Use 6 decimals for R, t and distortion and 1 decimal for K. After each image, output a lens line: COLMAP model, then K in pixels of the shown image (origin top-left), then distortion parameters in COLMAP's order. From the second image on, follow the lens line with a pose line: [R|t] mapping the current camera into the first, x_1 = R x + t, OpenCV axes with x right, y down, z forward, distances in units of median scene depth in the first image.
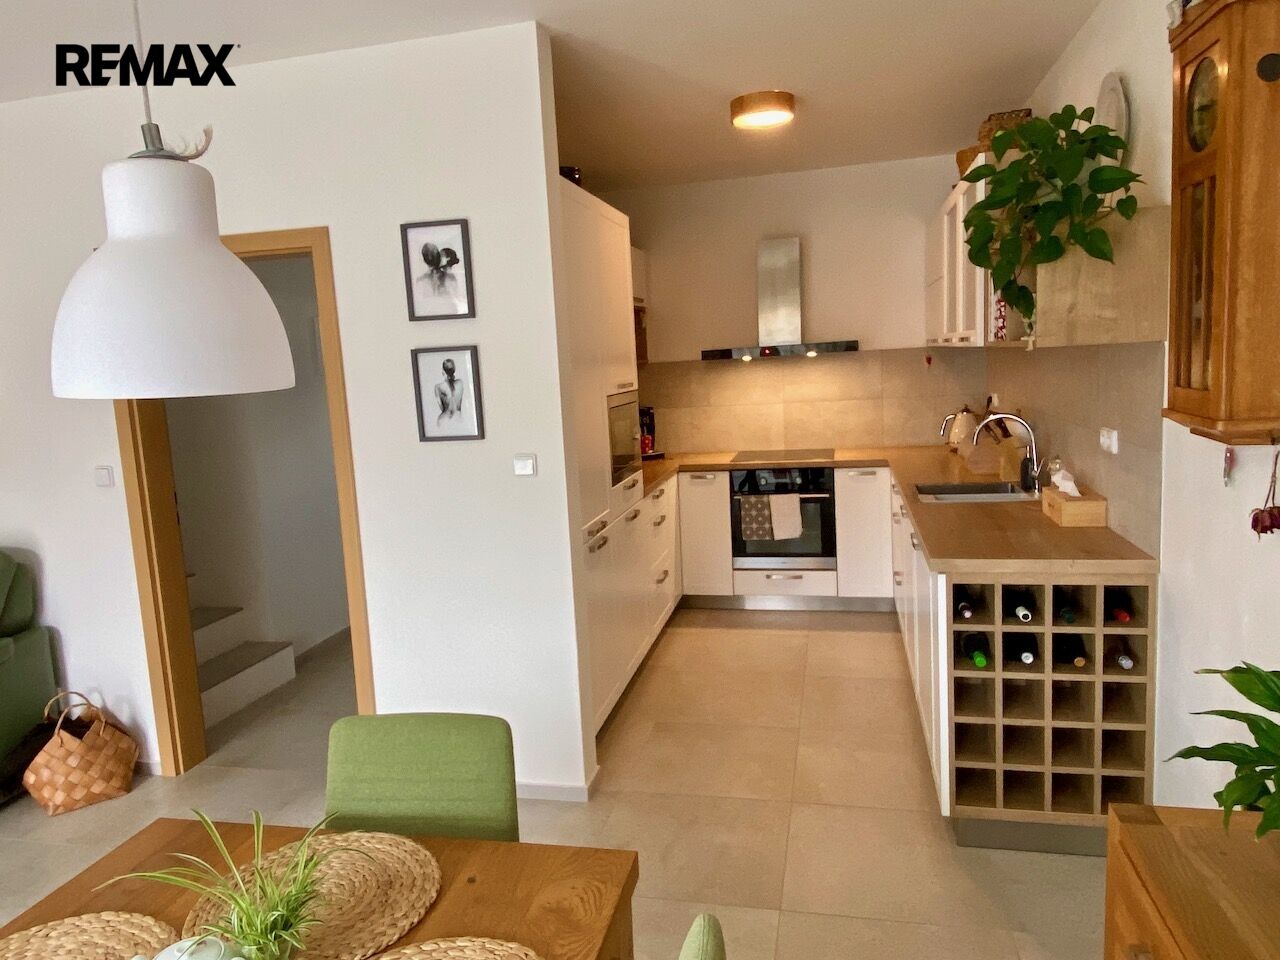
lens RADIAL K [[884.1, 0, 634.1], [0, 884.1, 480.3], [0, 0, 1]] dist [0.046001, 0.000833]
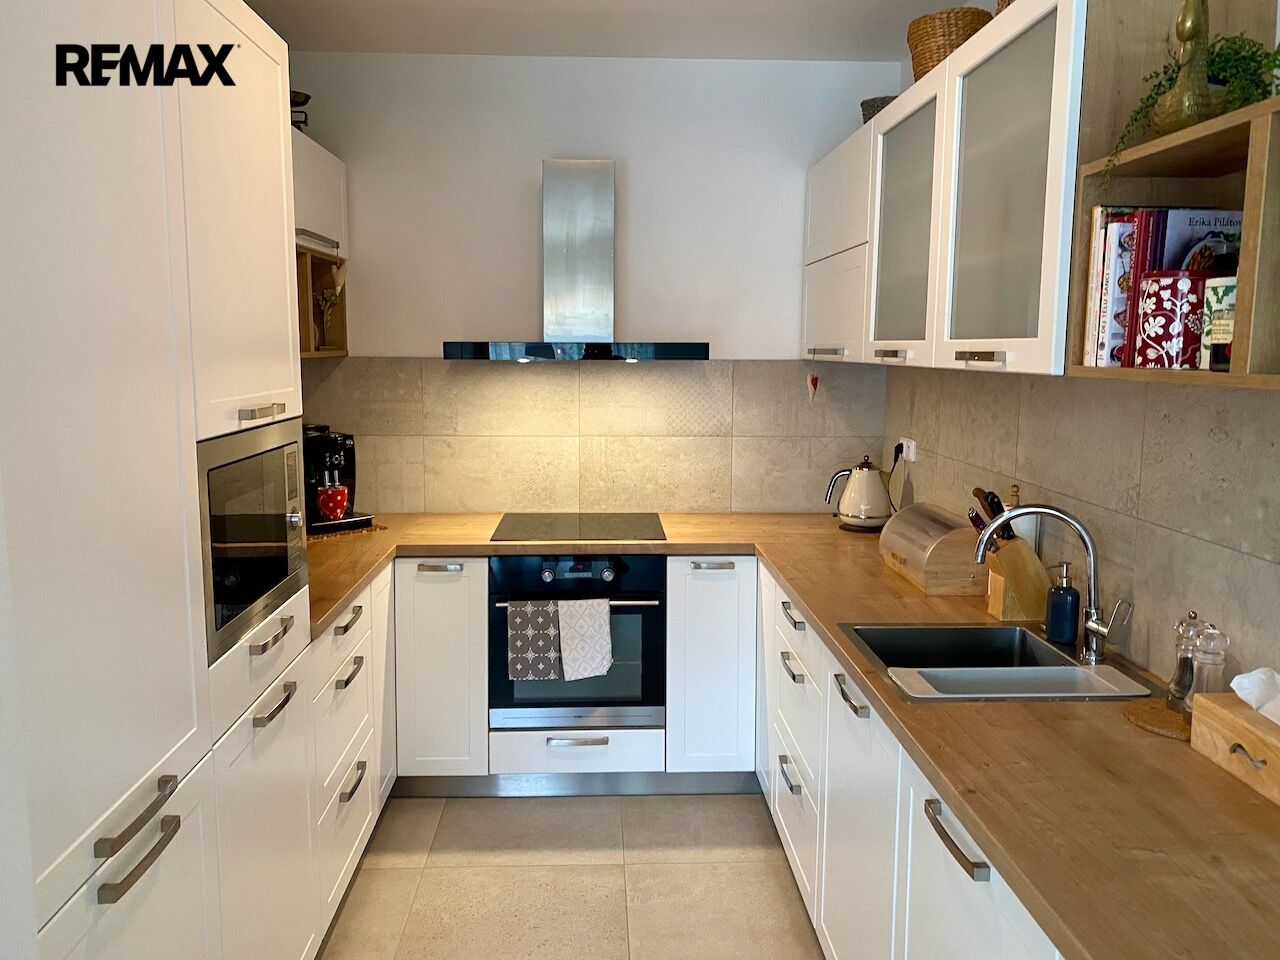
lens RADIAL K [[973.7, 0, 642.0], [0, 973.7, 476.8], [0, 0, 1]] dist [0.061841, -0.065782]
pose [[0.960508, 0.027201, 0.276919, 0.027986], [-0.024246, 0.999607, -0.014088, -0.056181], [-0.277194, 0.006817, 0.960790, 0.376498]]
